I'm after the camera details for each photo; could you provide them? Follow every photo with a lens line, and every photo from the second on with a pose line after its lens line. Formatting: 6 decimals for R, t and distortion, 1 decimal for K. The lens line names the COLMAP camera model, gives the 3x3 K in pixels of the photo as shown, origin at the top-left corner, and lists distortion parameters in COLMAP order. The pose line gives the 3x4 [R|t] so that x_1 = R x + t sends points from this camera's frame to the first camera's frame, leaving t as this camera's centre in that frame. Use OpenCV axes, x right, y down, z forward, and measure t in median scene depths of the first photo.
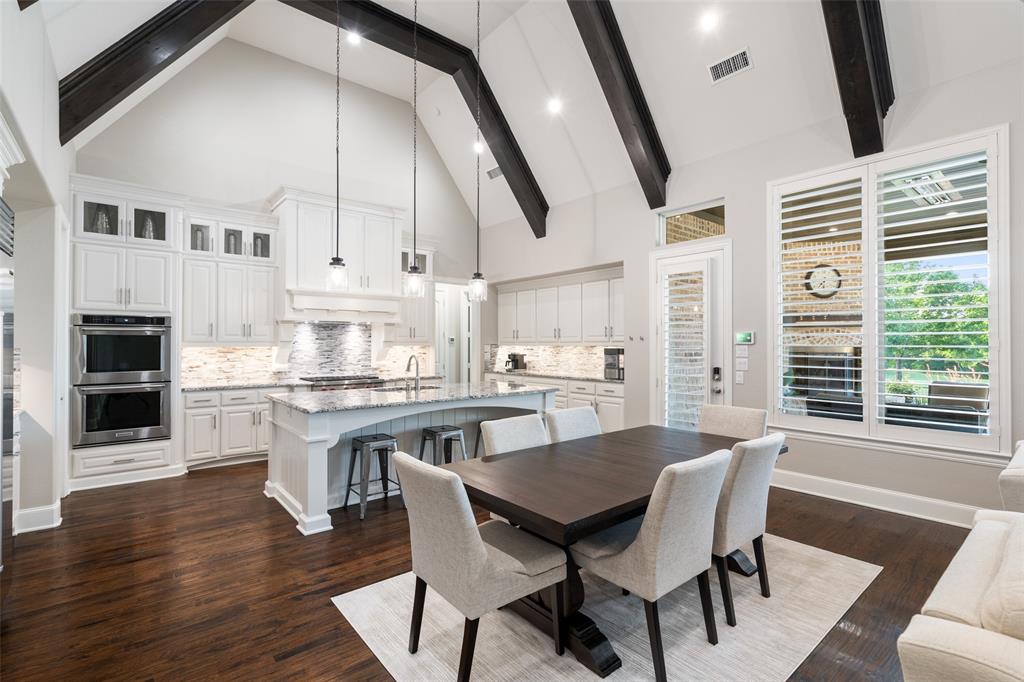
lens RADIAL K [[464.1, 0, 511.2], [0, 464.1, 337.6], [0, 0, 1]] dist [0.008866, -0.000041]
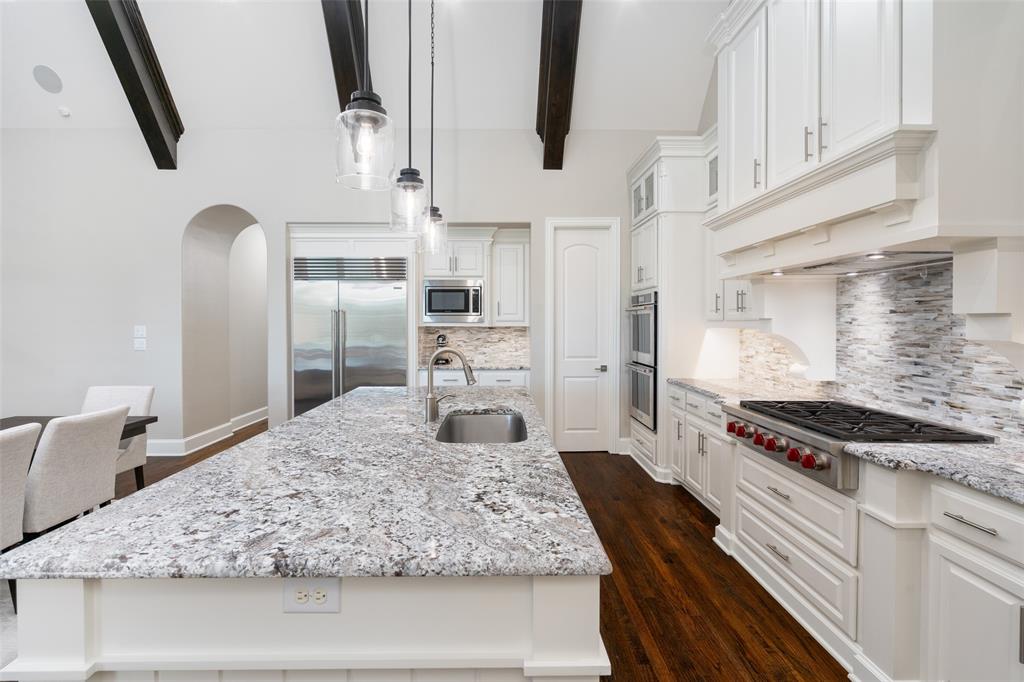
lens RADIAL K [[472.2, 0, 508.5], [0, 472.2, 338.9], [0, 0, 1]] dist [0.000653, 0.000777]
pose [[-0.617904, 0.024673, -0.785867, 0.109475], [0.005990, 0.999626, 0.026675, 0.017165], [0.786231, 0.011775, -0.617820, 1.280084]]
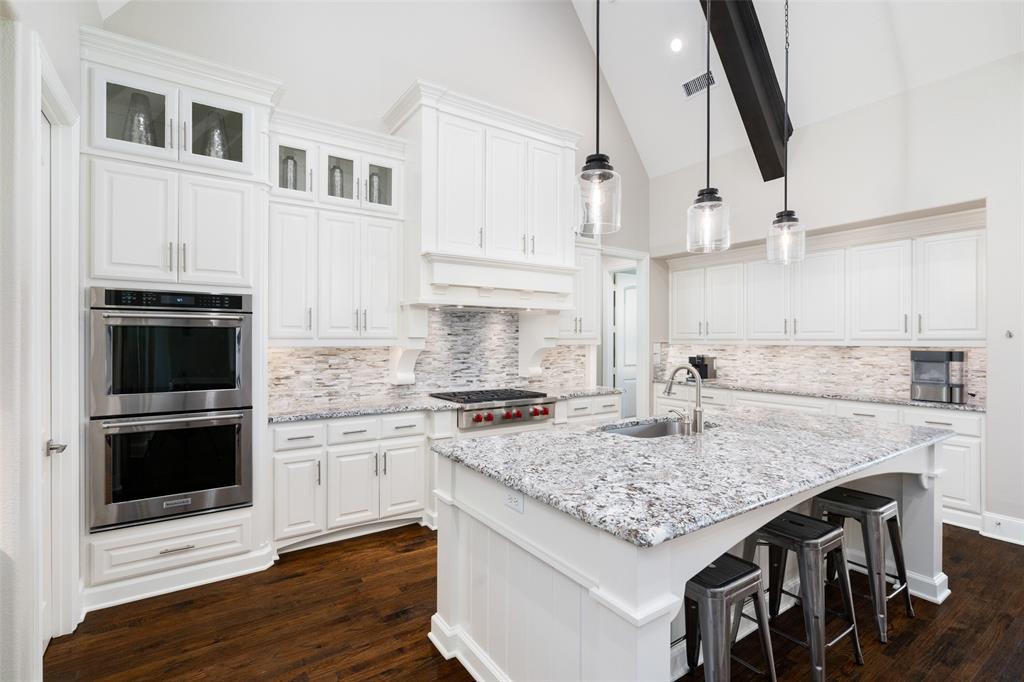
lens RADIAL K [[472.2, 0, 508.5], [0, 472.2, 338.9], [0, 0, 1]] dist [0.000653, 0.000777]
pose [[0.994721, 0.002523, -0.102581, -0.342087], [-0.001473, 0.999946, 0.010309, 0.003102], [0.102602, -0.010103, 0.994671, 0.436317]]
